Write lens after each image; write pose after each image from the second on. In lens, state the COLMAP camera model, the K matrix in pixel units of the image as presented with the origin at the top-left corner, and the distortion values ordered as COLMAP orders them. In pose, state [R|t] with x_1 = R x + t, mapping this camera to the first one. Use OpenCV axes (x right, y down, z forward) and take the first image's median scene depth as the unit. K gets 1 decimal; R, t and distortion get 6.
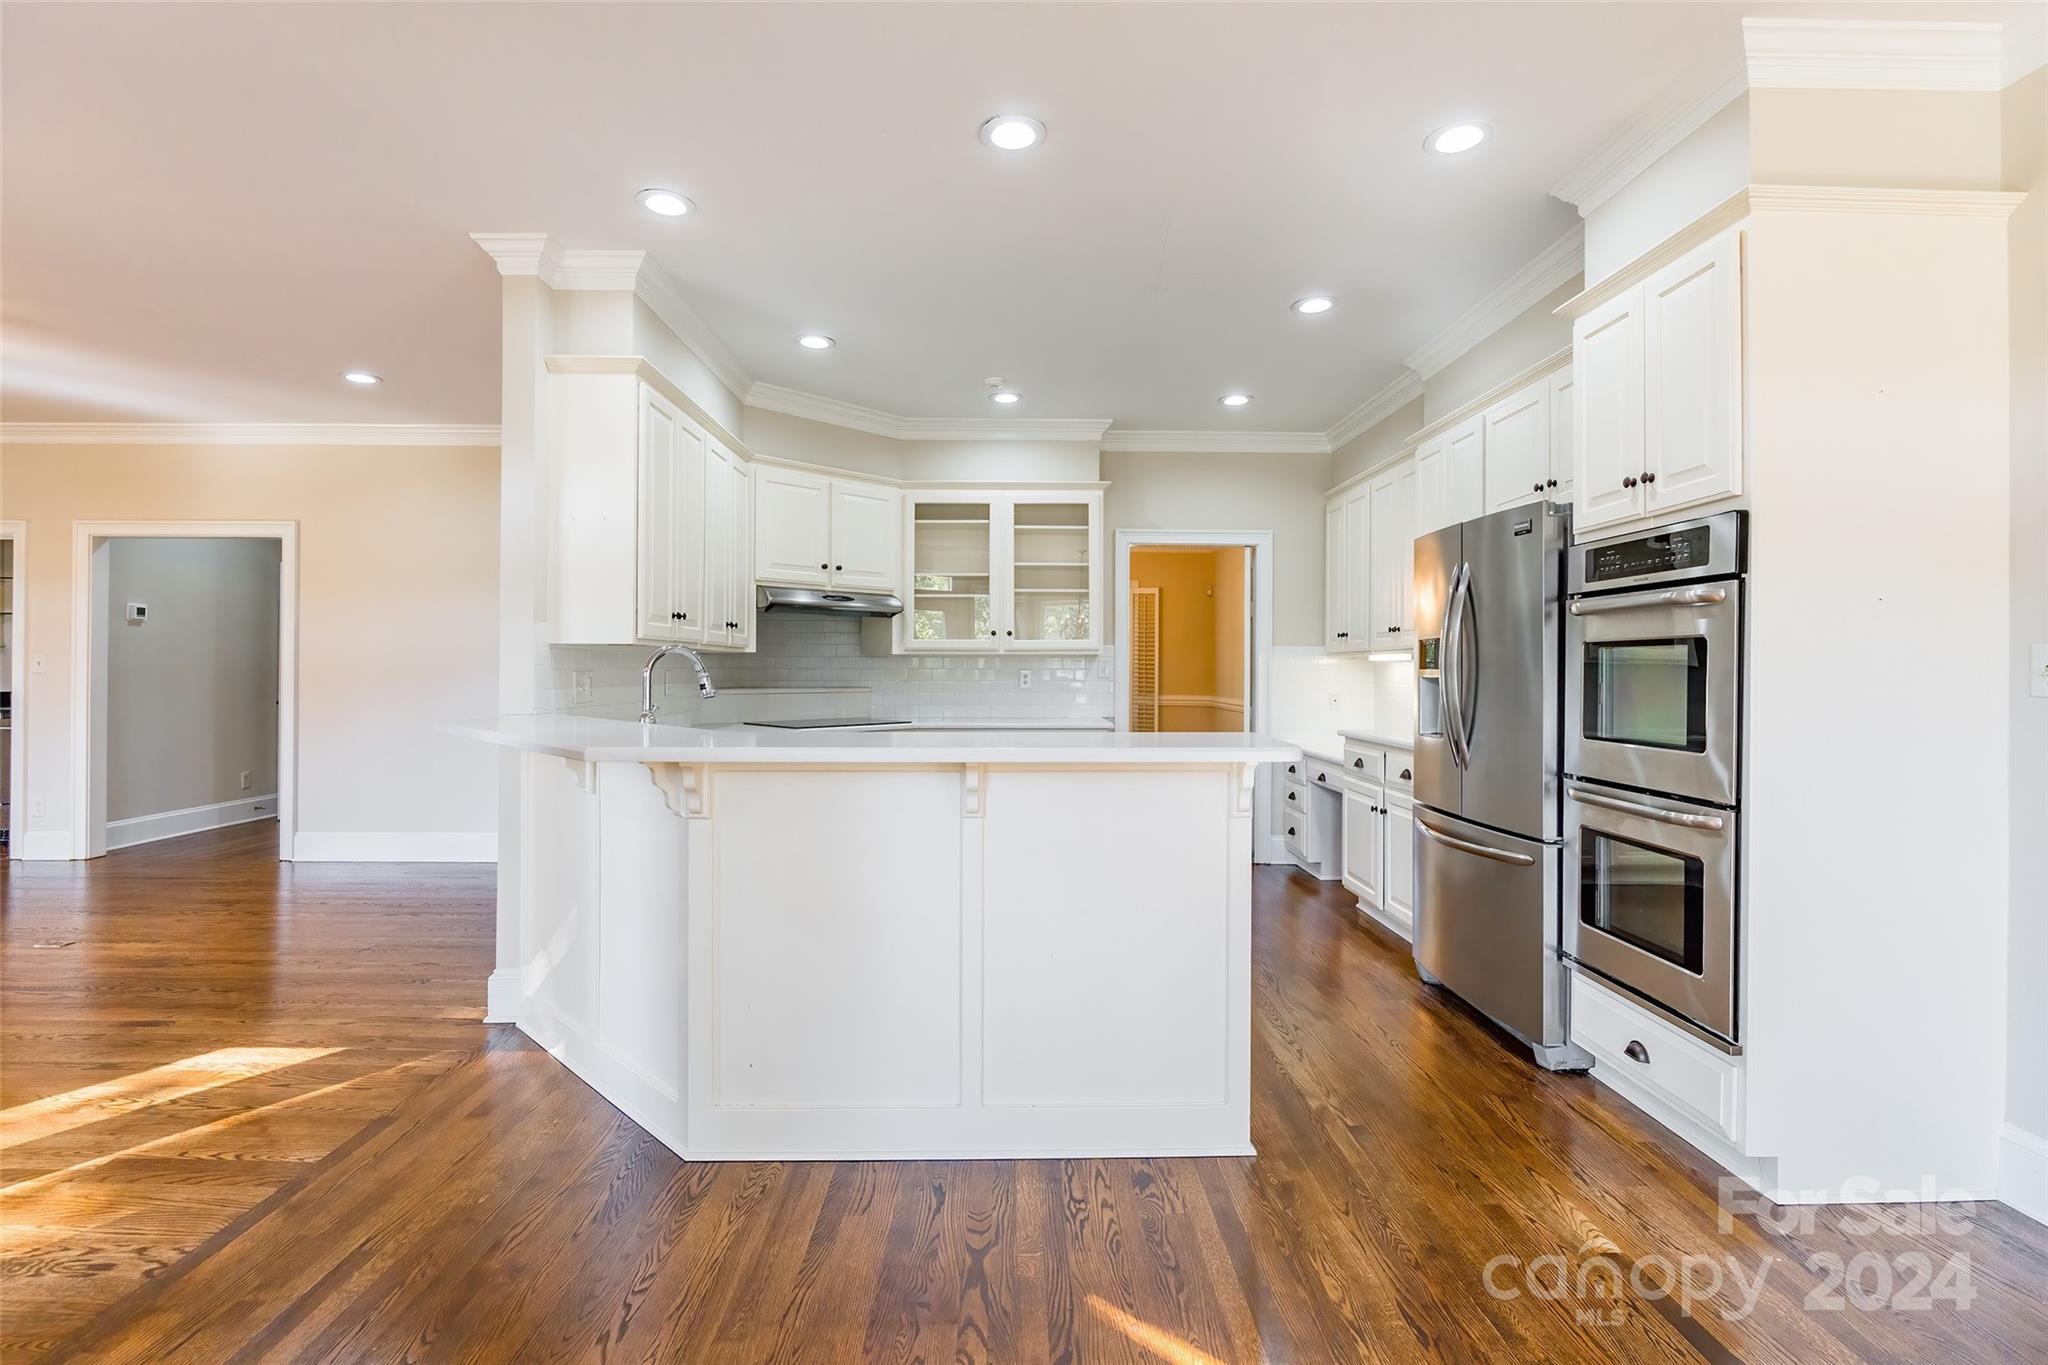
lens RADIAL K [[937.6, 0, 1015.0], [0, 937.6, 665.3], [0, 0, 1]] dist [-0.012884, 0.001017]
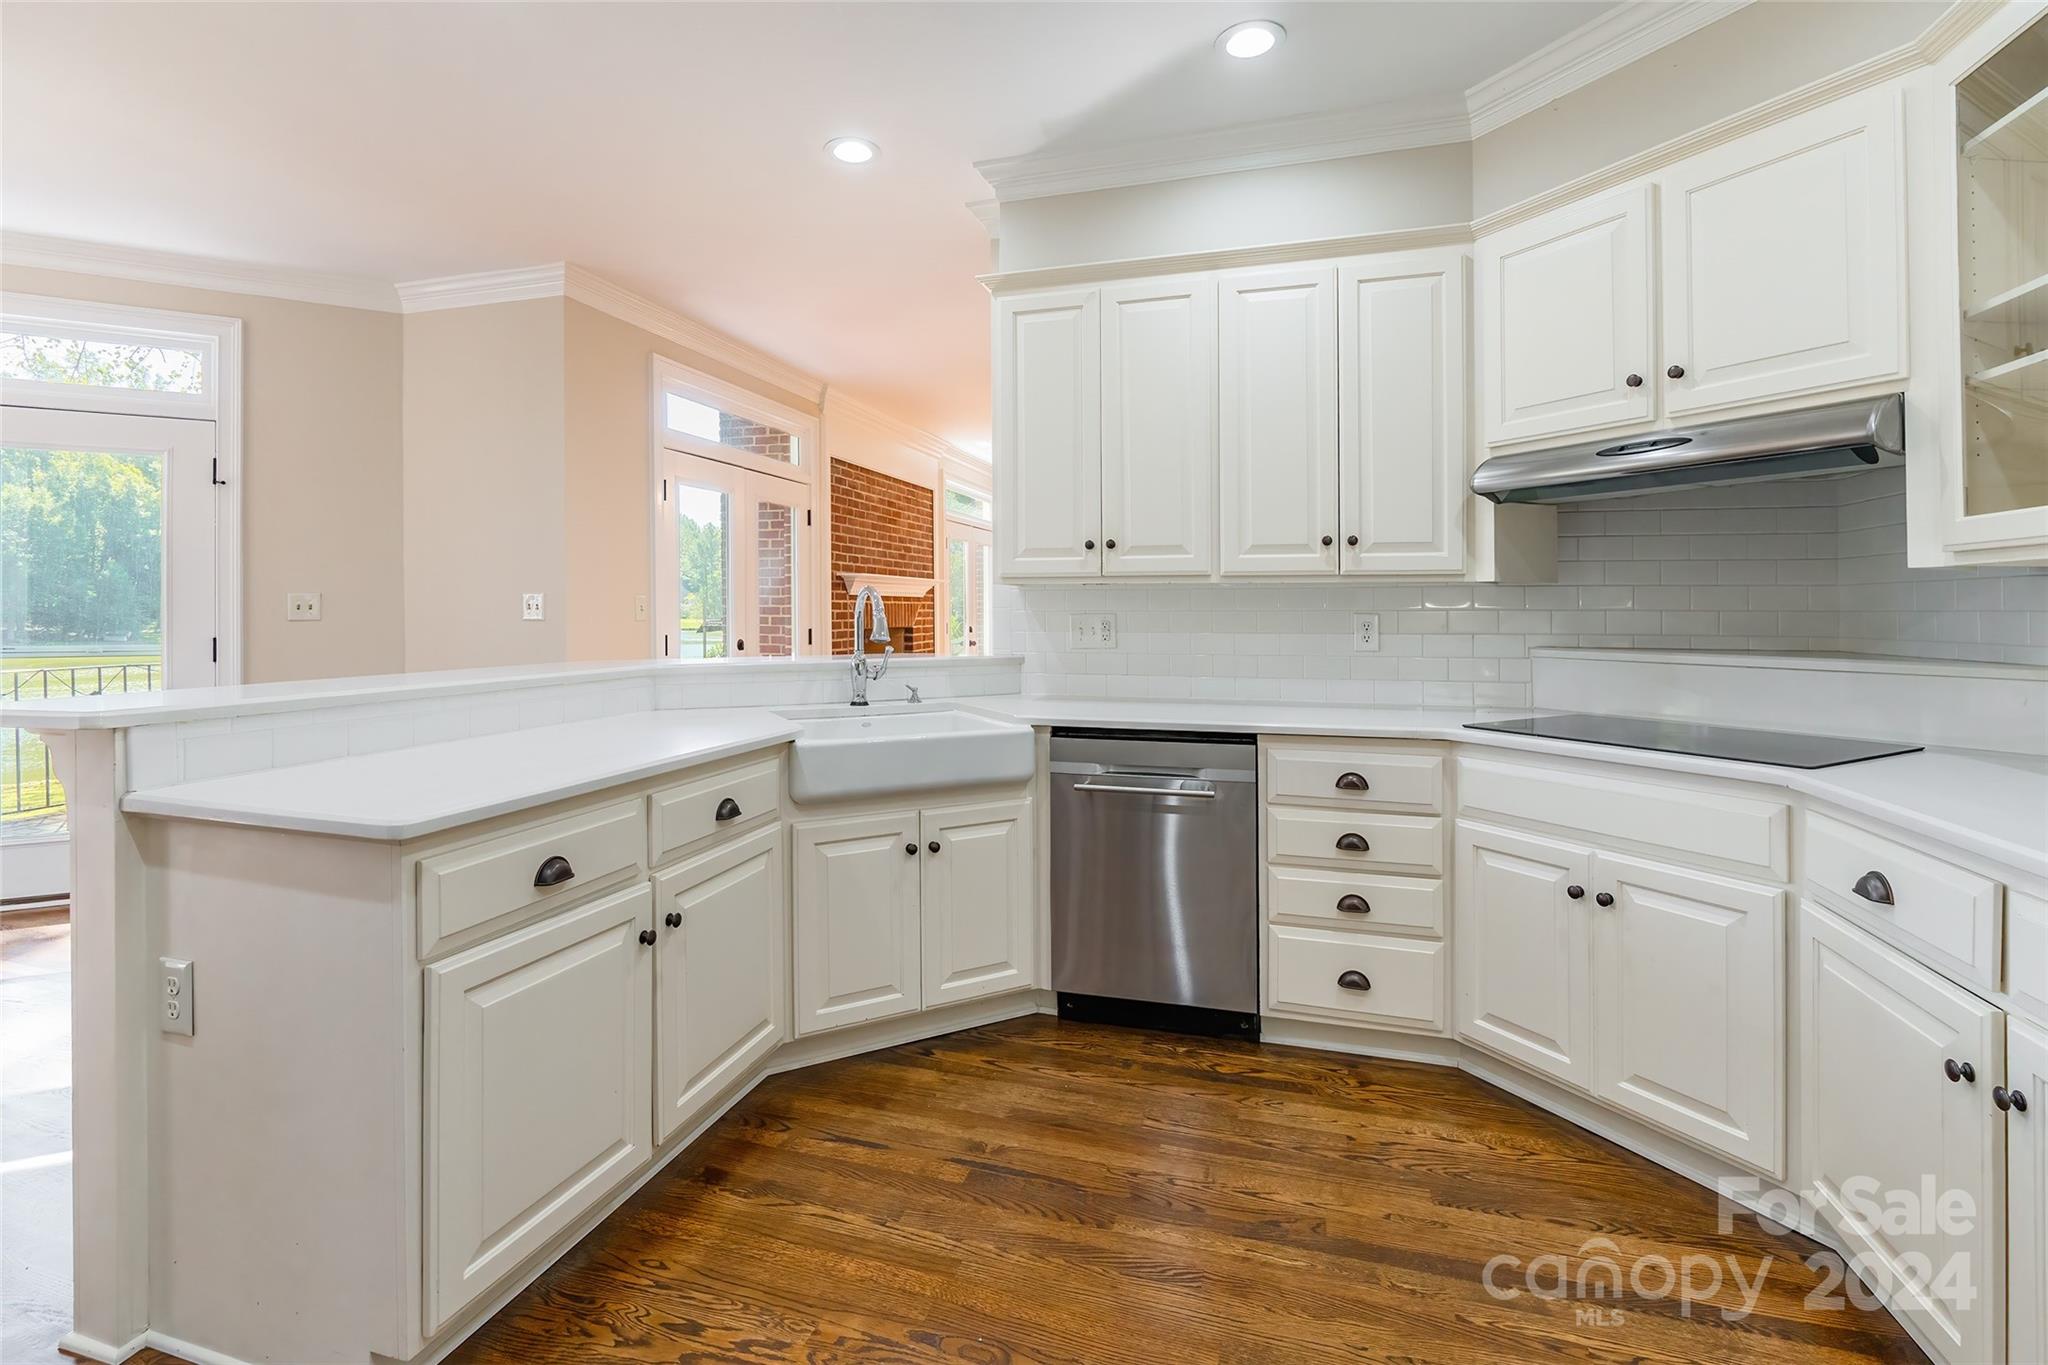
lens RADIAL K [[937.6, 0, 1007.1], [0, 937.6, 608.2], [0, 0, 1]] dist [-0.012884, 0.001017]
pose [[-0.315856, -0.005894, -0.948789, 0.285457], [0.001363, 0.999977, -0.006665, 0.004270], [0.948806, -0.003399, -0.315841, 0.790562]]
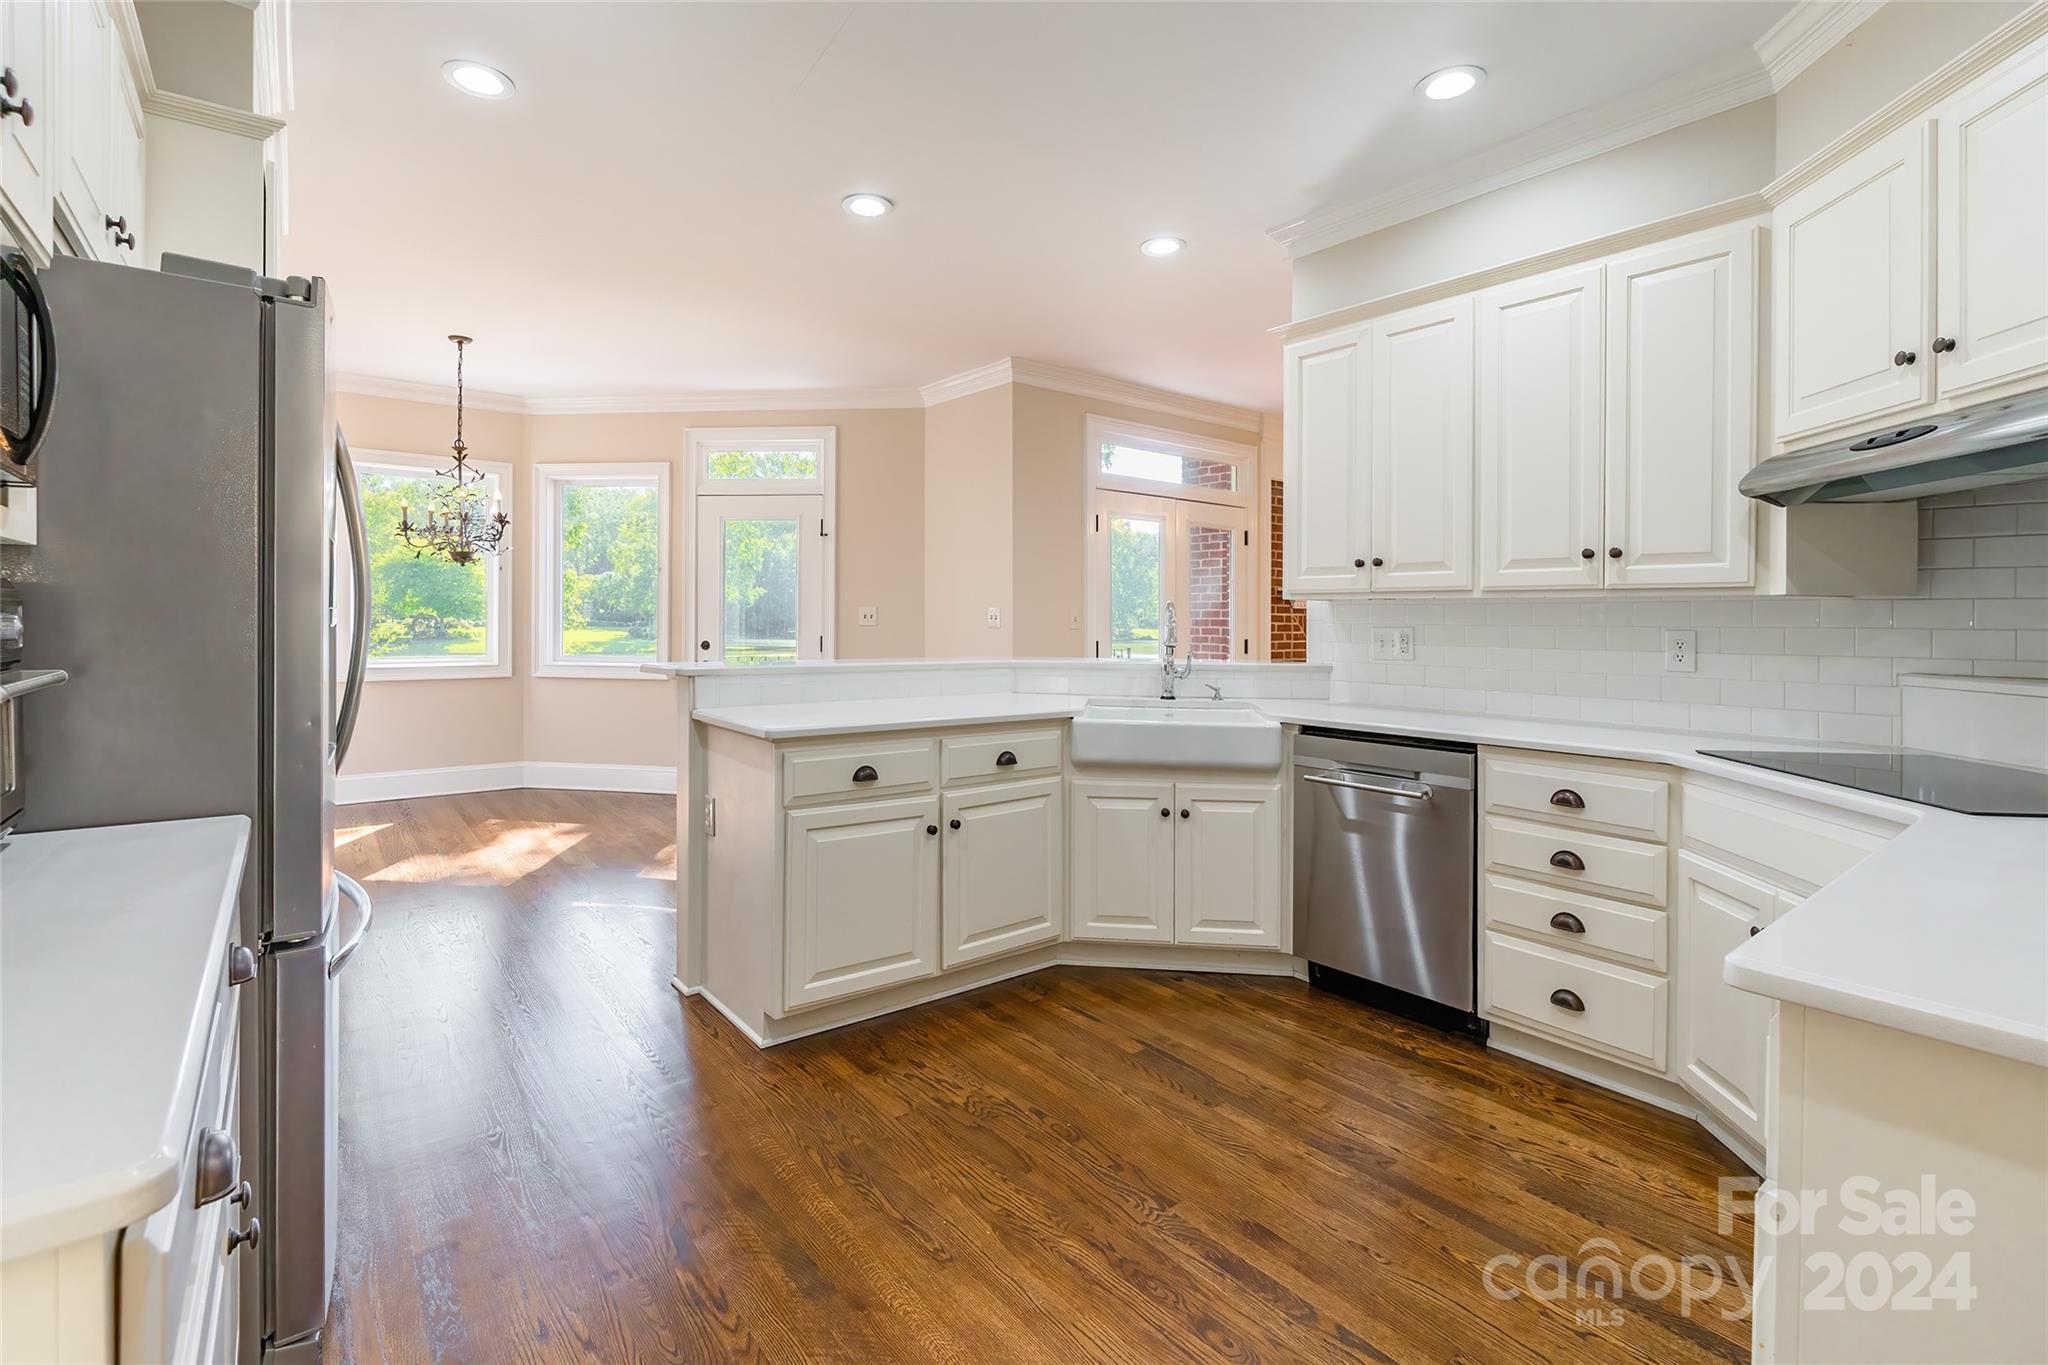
lens RADIAL K [[937.6, 0, 988.8], [0, 937.6, 630.2], [0, 0, 1]] dist [-0.012884, 0.001017]
pose [[-0.808666, -0.005880, -0.588239, 0.289687], [-0.011614, 0.999915, 0.005971, 0.005358], [0.588154, 0.011660, -0.808665, 1.006591]]
